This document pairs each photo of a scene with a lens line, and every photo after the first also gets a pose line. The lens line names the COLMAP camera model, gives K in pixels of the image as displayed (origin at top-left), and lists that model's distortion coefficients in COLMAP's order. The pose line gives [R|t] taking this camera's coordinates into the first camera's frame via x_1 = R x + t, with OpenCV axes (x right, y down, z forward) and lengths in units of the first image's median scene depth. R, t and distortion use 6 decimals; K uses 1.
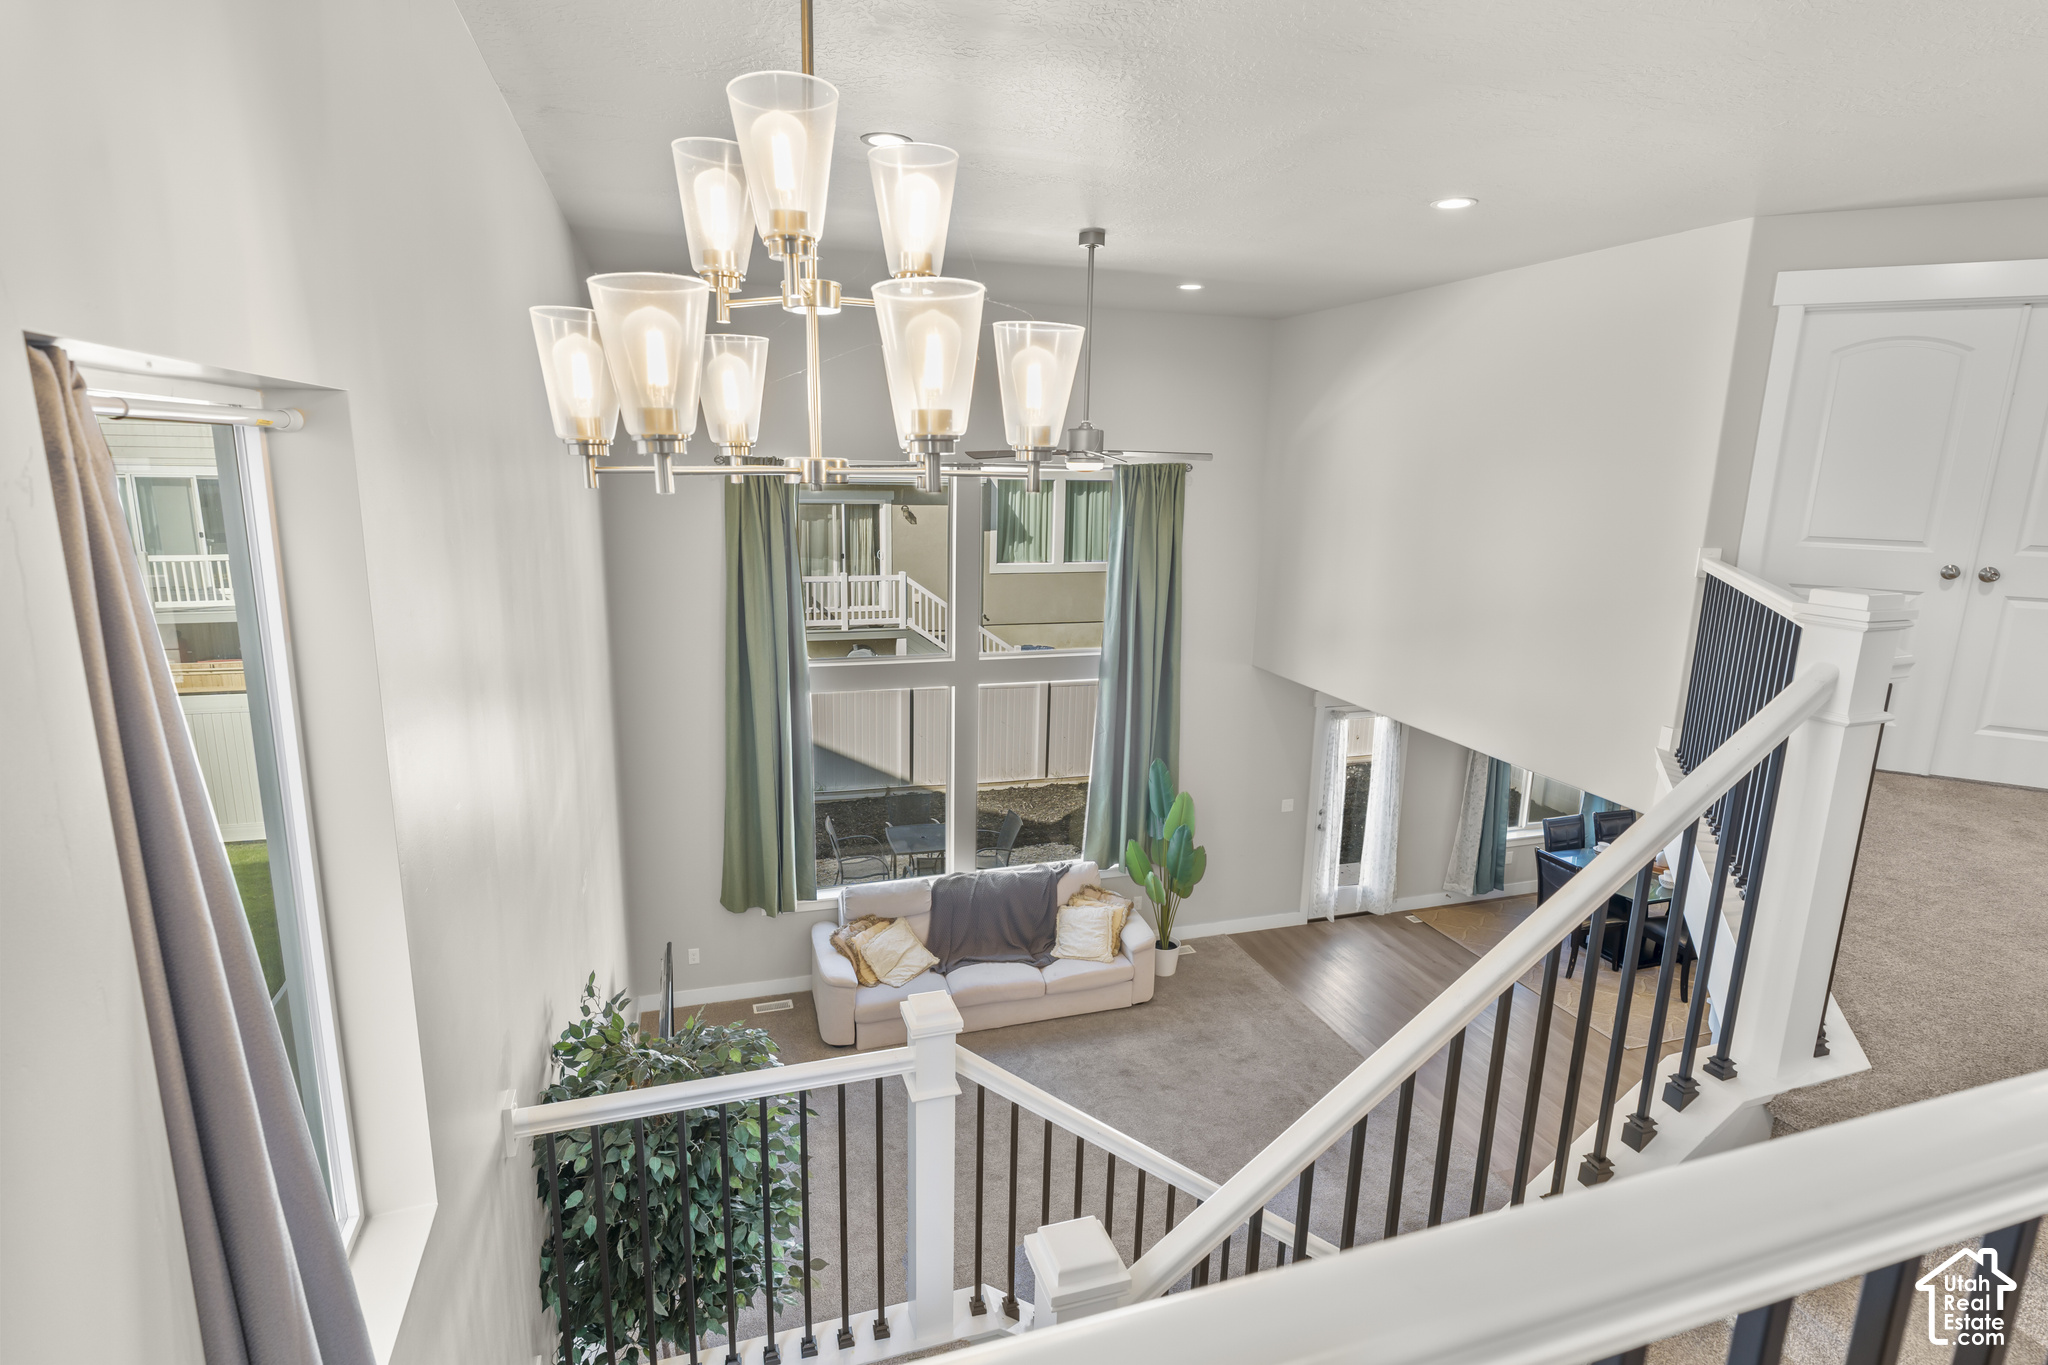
lens RADIAL K [[1049.4, 0, 1024.0], [0, 1049.4, 682.5], [0, 0, 1]] dist [-0.000646, 0.000011]
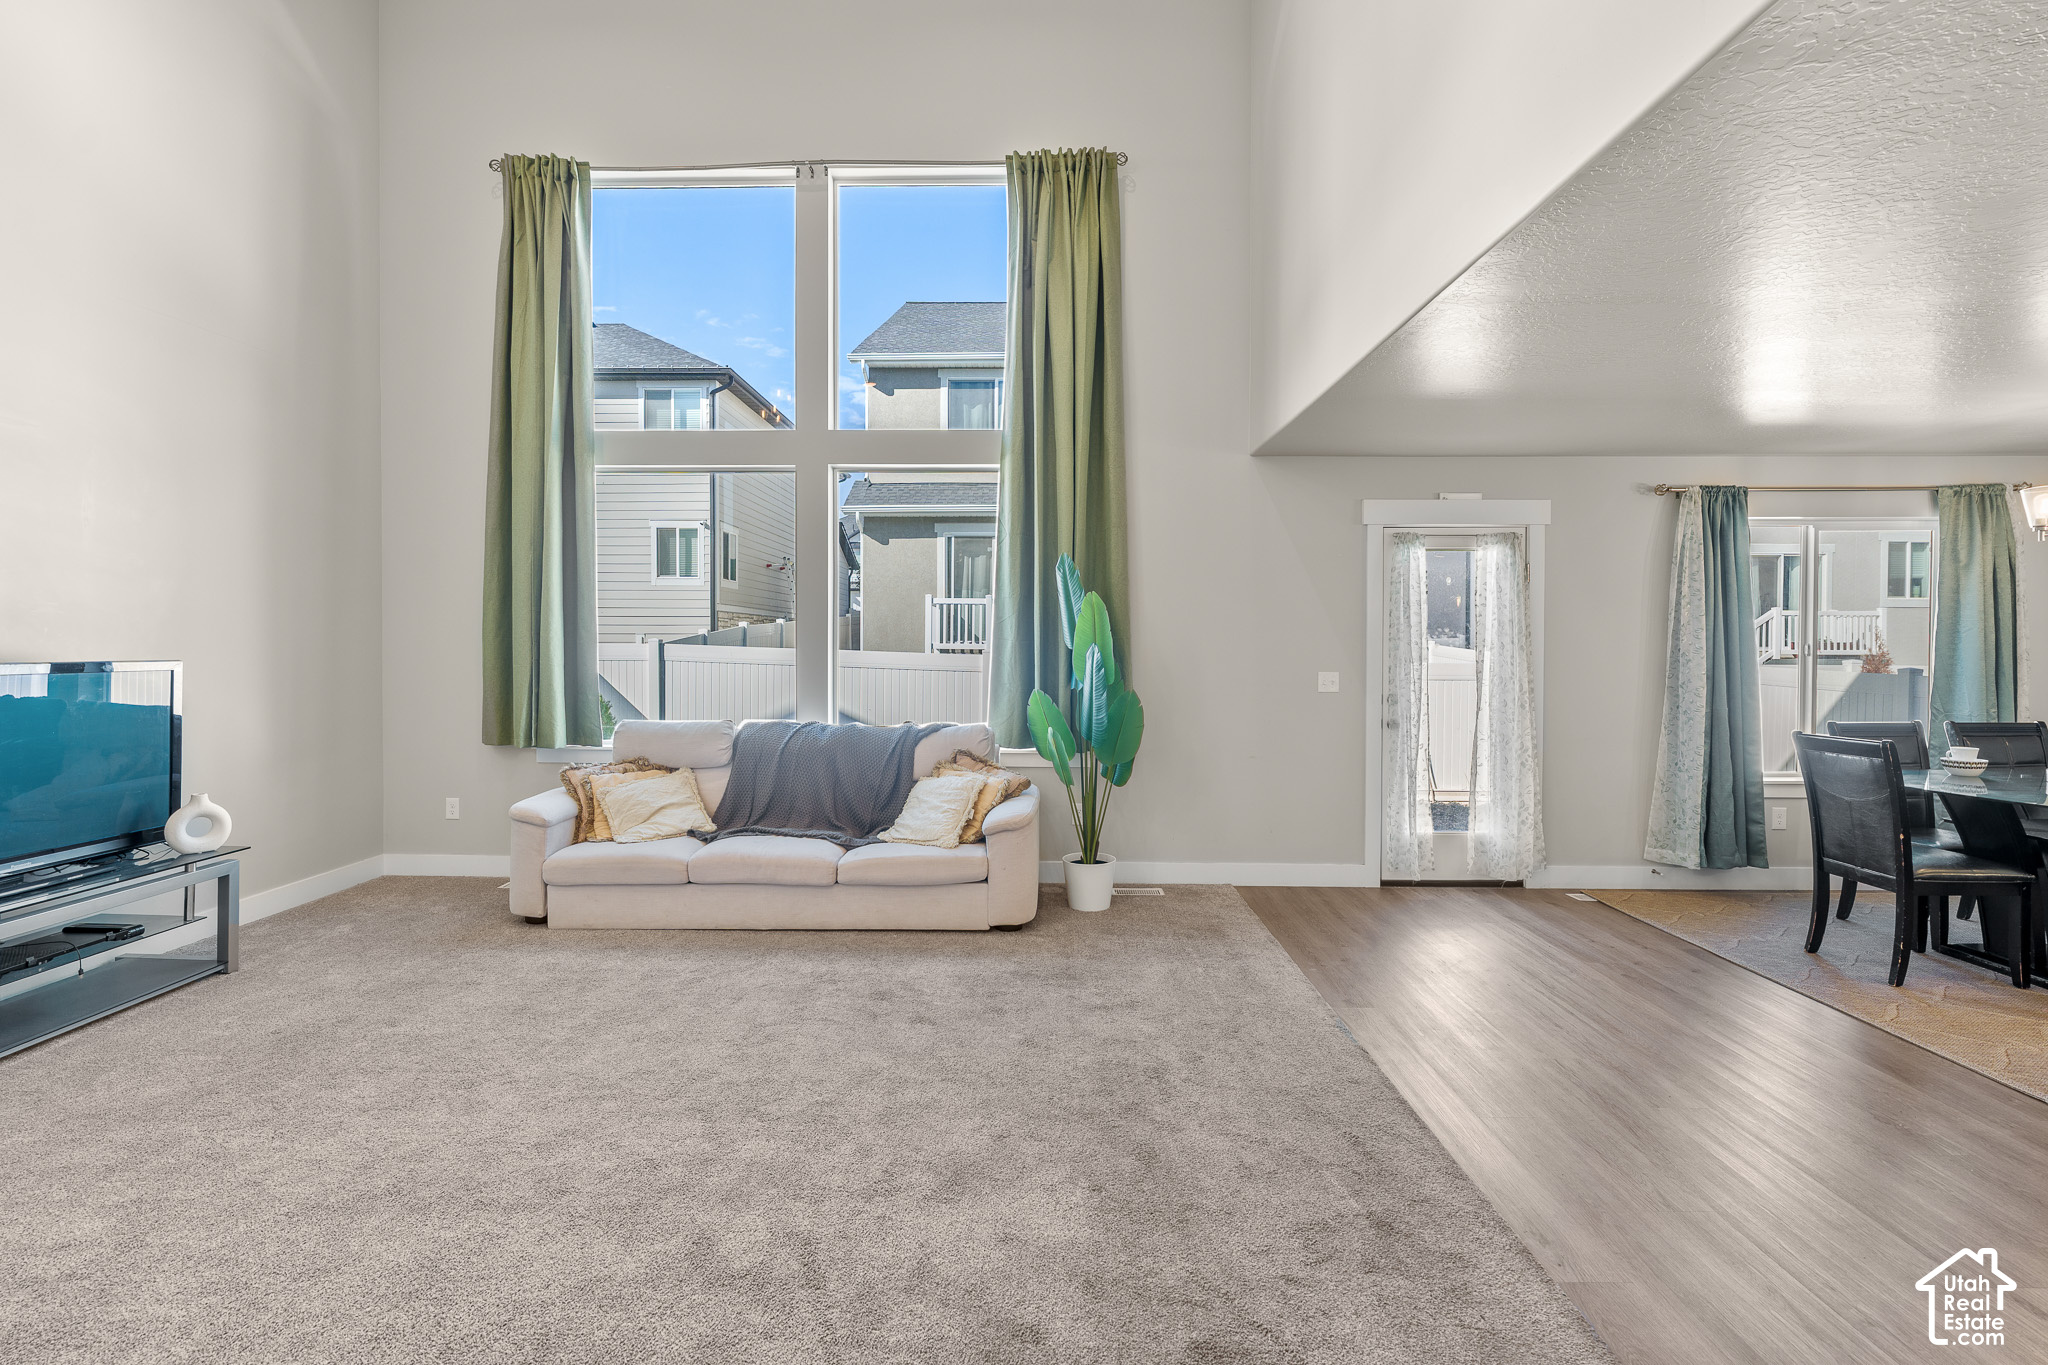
lens RADIAL K [[925.8, 0, 1020.1], [0, 925.8, 659.8], [0, 0, 1]] dist [-0.004503, 0.000061]
pose [[0.944228, -0.013753, -0.329006, 0.288946], [-0.052749, 0.979908, -0.192349, 0.247826], [0.325041, 0.198976, 0.924531, 0.457440]]
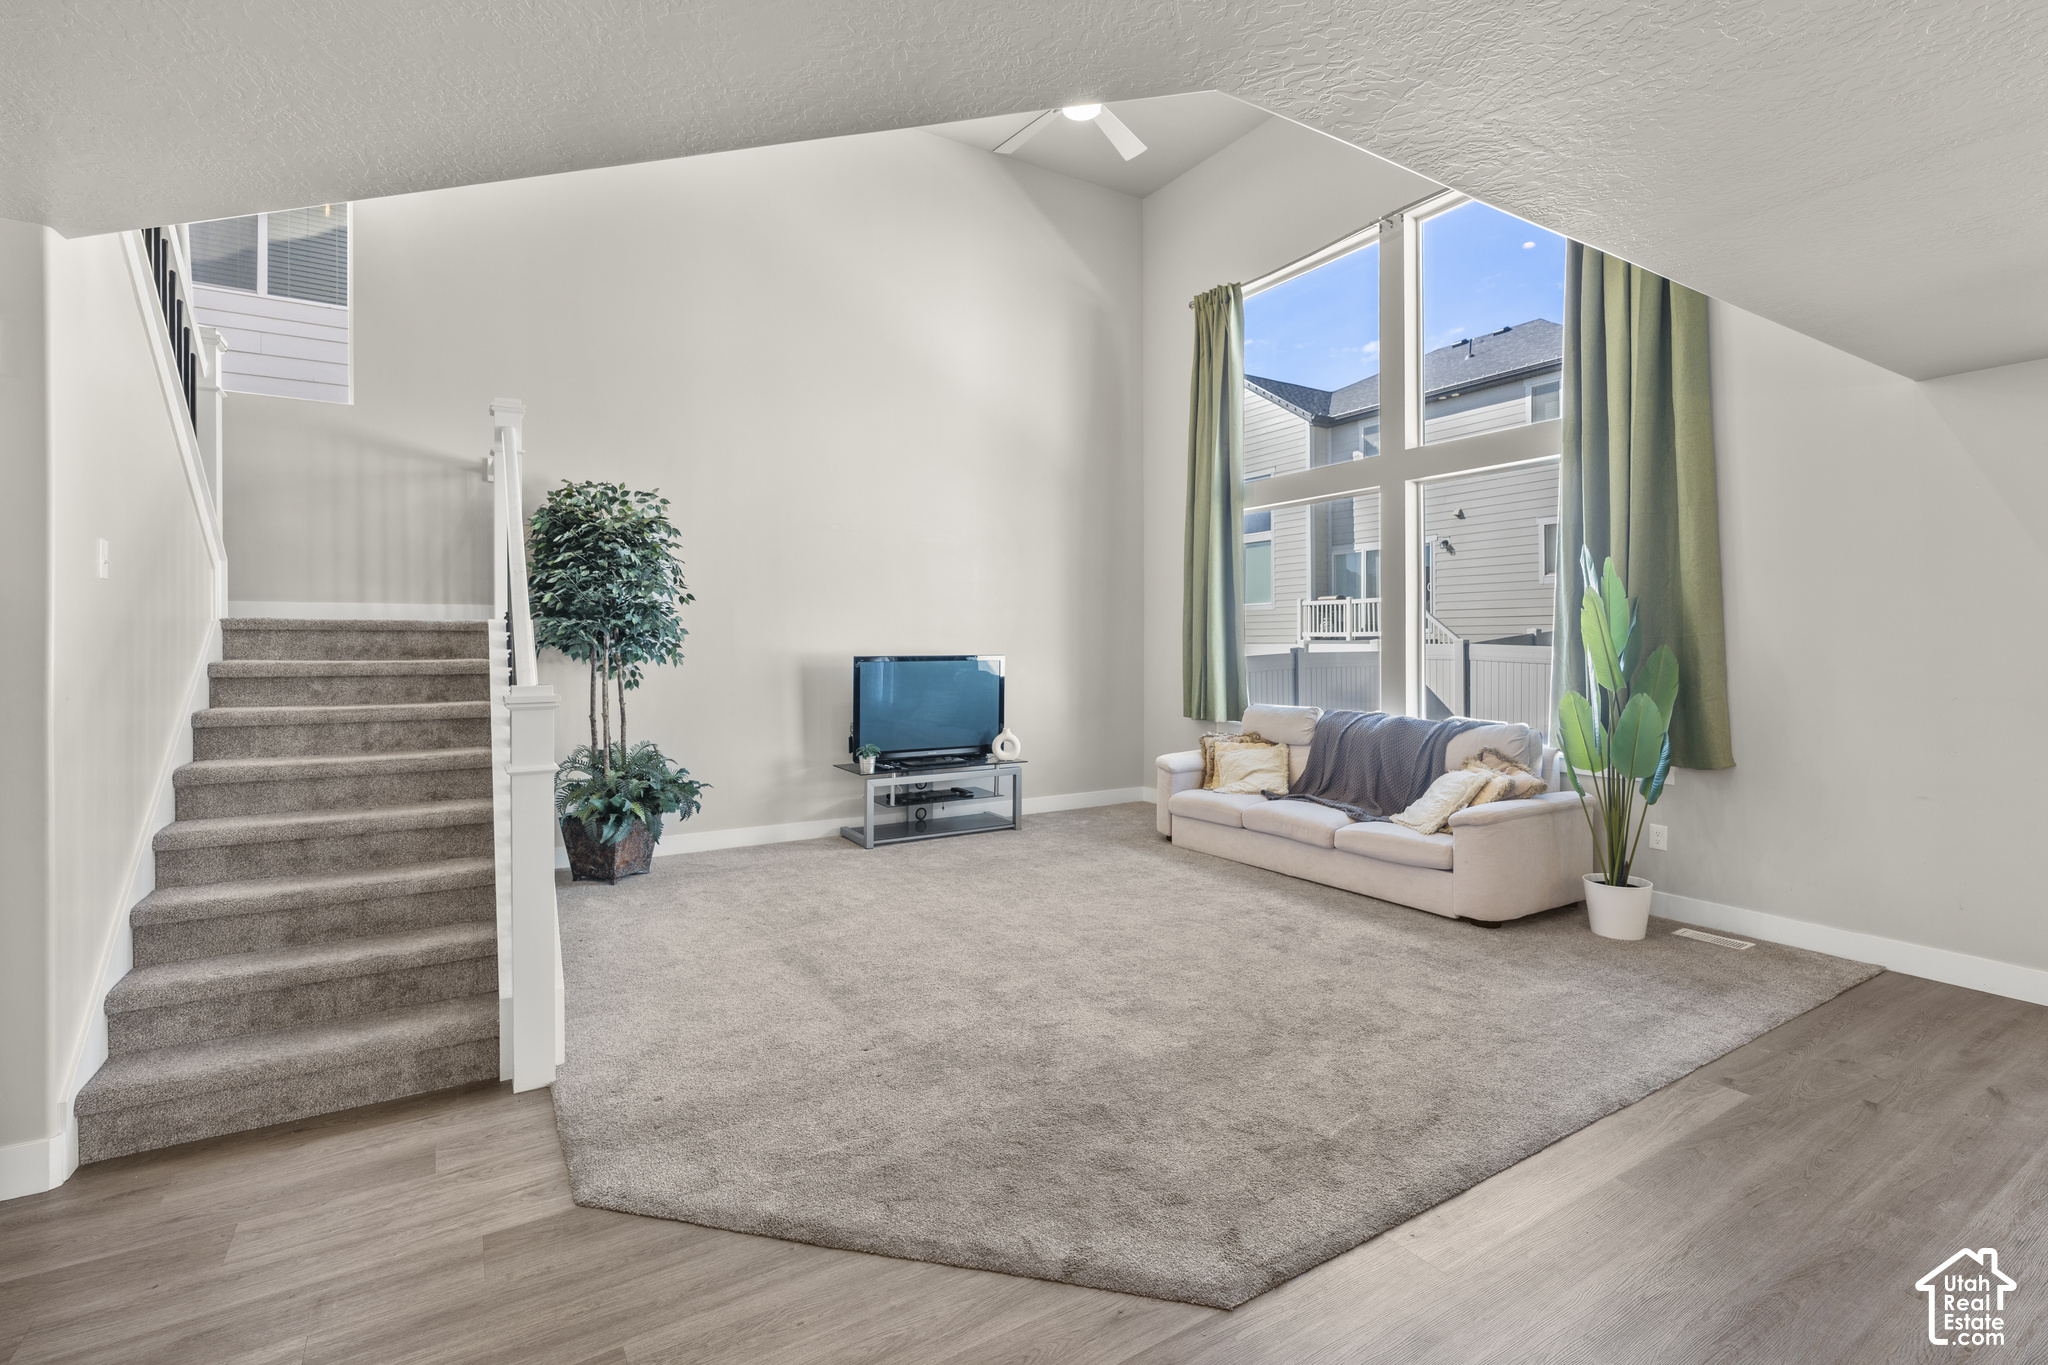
lens RADIAL K [[936.3, 0, 1022.1], [0, 936.3, 643.9], [0, 0, 1]] dist [0.000162, 0.000105]
pose [[0.231623, -0.024156, -0.972506, 0.575556], [-0.199131, 0.977346, -0.071703, 0.230366], [0.952207, 0.210264, 0.221565, 0.568390]]
